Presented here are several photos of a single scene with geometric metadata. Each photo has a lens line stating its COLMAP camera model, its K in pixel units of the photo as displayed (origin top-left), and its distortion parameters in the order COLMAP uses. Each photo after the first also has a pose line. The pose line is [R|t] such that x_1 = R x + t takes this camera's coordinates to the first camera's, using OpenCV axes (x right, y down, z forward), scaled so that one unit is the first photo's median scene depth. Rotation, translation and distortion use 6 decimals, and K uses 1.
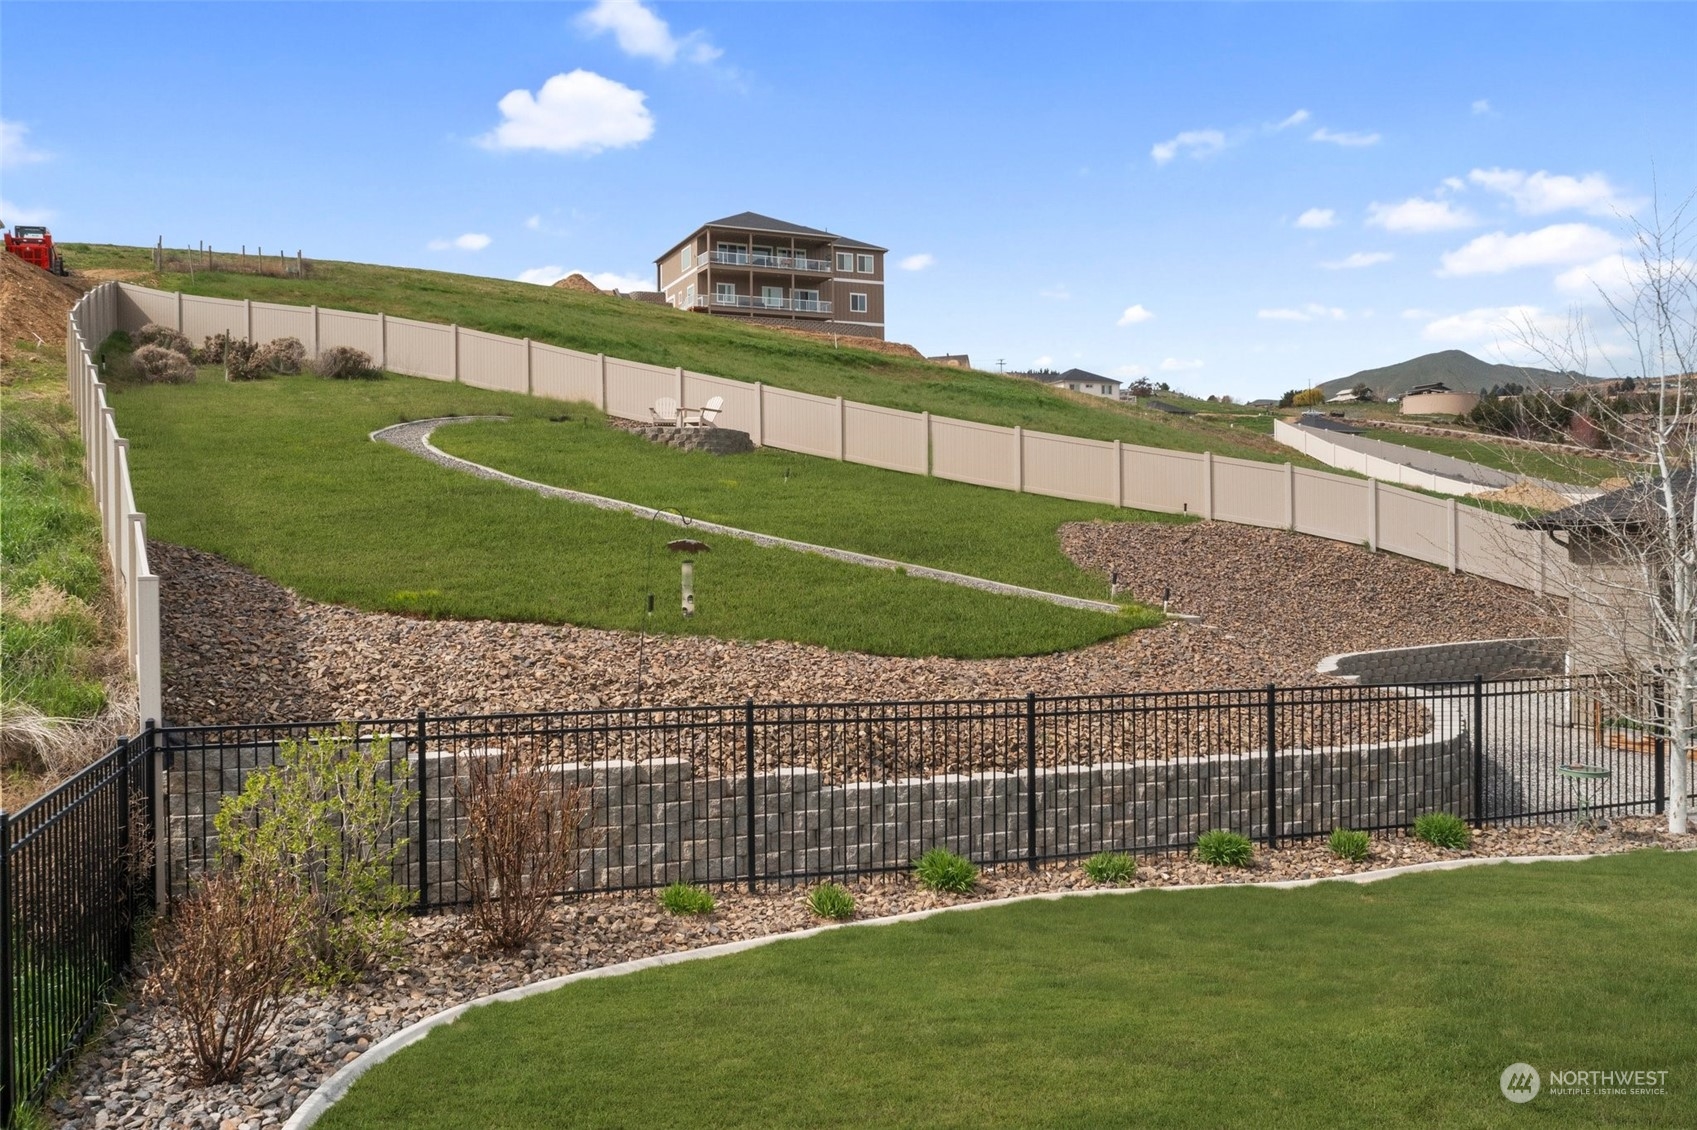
lens RADIAL K [[1315.5, 0, 848.5], [0, 1315.5, 565.0], [0, 0, 1]] dist [-0.002571, 0.002170]
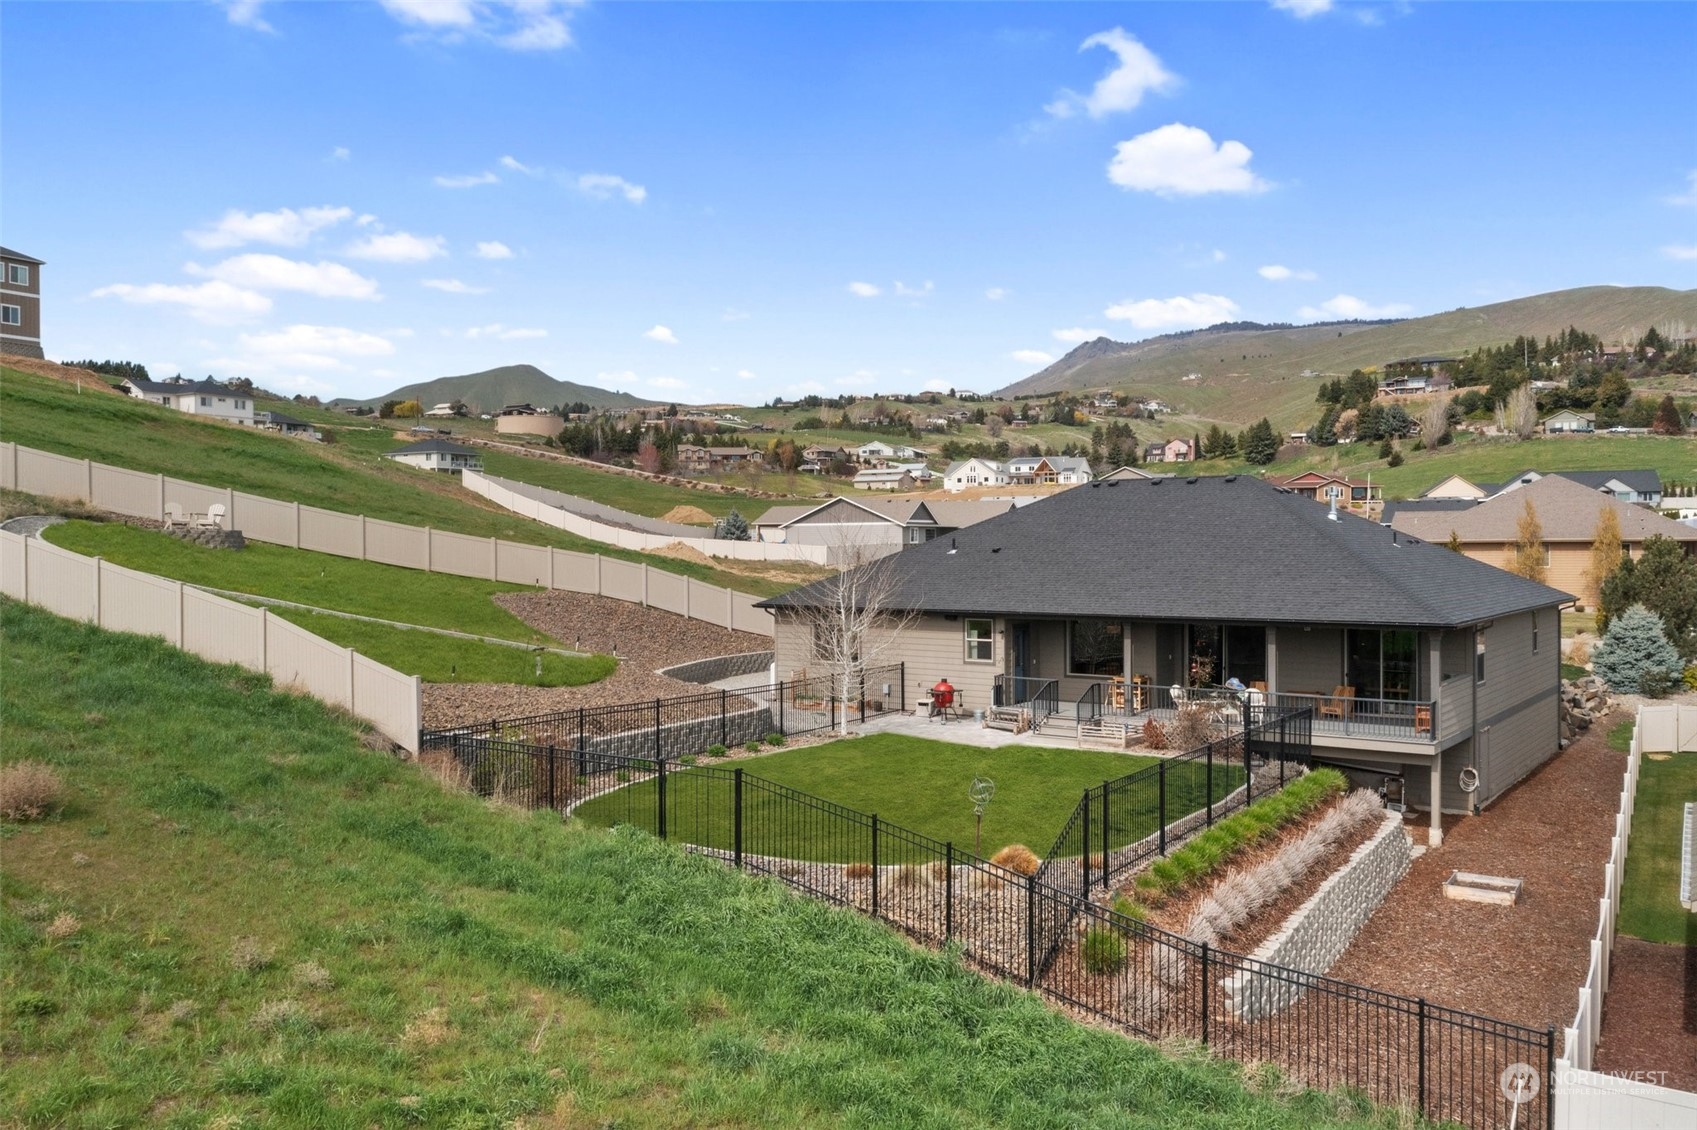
lens RADIAL K [[1300.4, 0, 848.5], [0, 1300.4, 565.0], [0, 0, 1]] dist [-0.031186, 0.015429]
pose [[0.786140, -0.003805, 0.618037, -0.405212], [0.007060, 0.999971, -0.002824, -0.055104], [-0.618008, 0.006583, 0.786144, -0.445084]]
